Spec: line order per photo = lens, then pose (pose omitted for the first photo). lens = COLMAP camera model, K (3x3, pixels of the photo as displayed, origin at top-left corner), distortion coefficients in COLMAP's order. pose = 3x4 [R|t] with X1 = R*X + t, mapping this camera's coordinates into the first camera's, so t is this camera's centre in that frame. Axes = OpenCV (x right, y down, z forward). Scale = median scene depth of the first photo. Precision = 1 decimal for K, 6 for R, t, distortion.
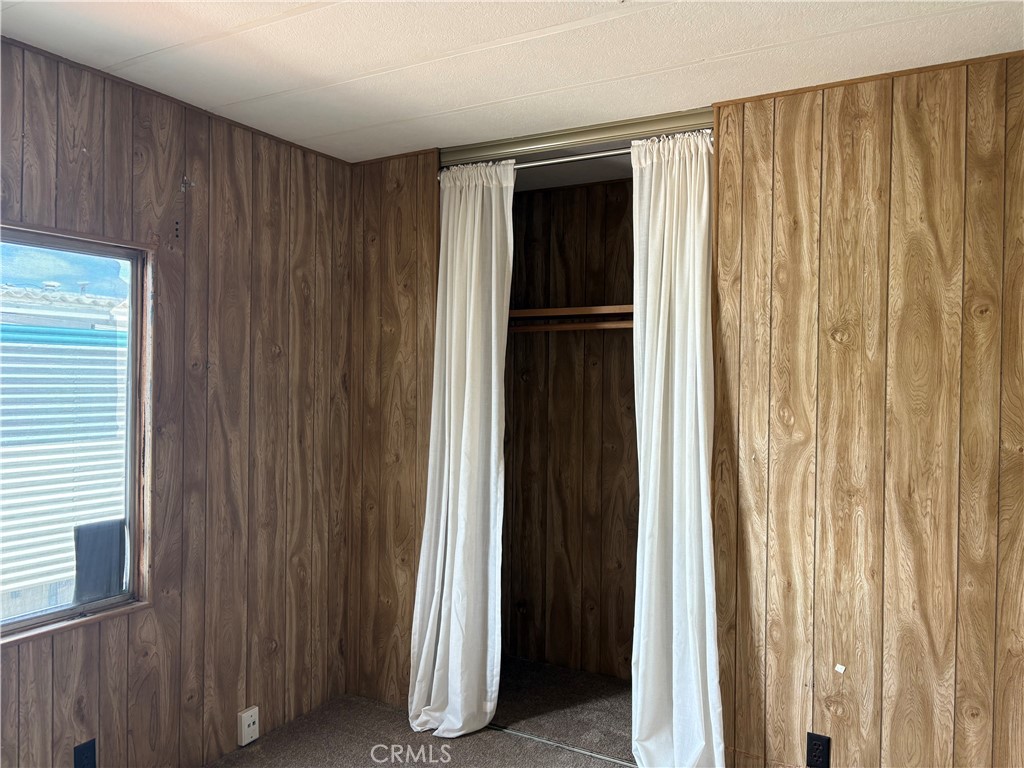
lens RADIAL K [[776.6, 0, 512.0], [0, 776.6, 384.0], [0, 0, 1]] dist [0.108400, -0.129638]
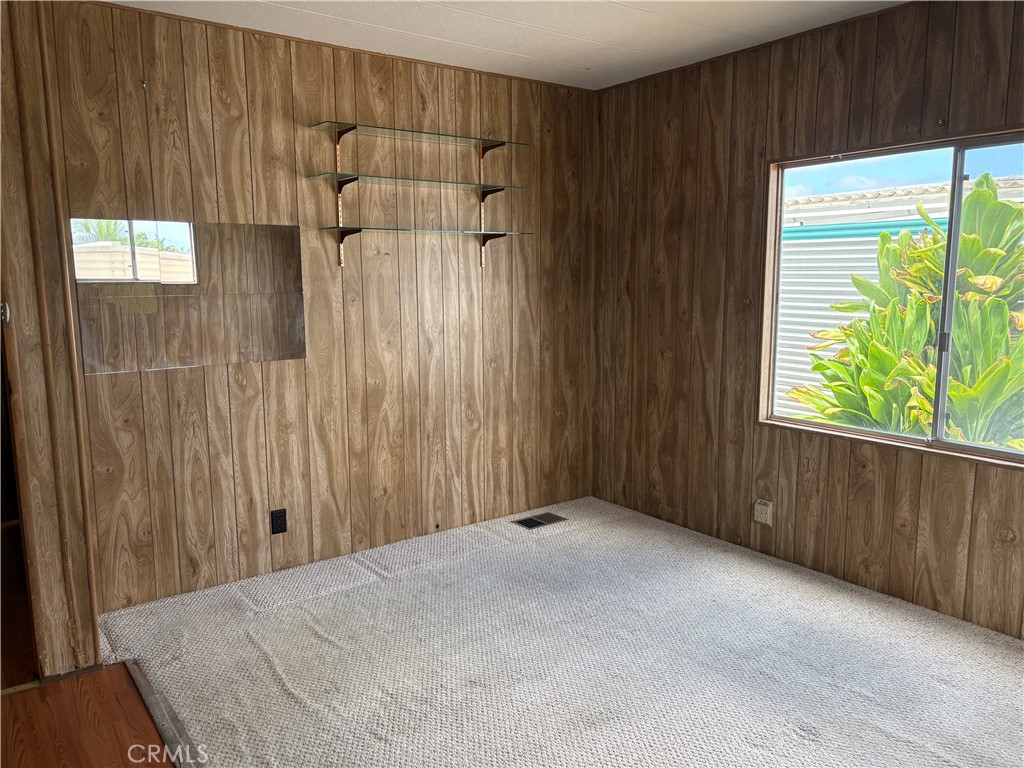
lens RADIAL K [[776.6, 0, 512.0], [0, 776.6, 384.0], [0, 0, 1]] dist [0.108400, -0.129638]
pose [[0.417090, -0.145035, 0.897219, -0.689535], [0.020498, 0.988435, 0.150251, -0.148514], [-0.908634, -0.044276, 0.415239, 0.036142]]
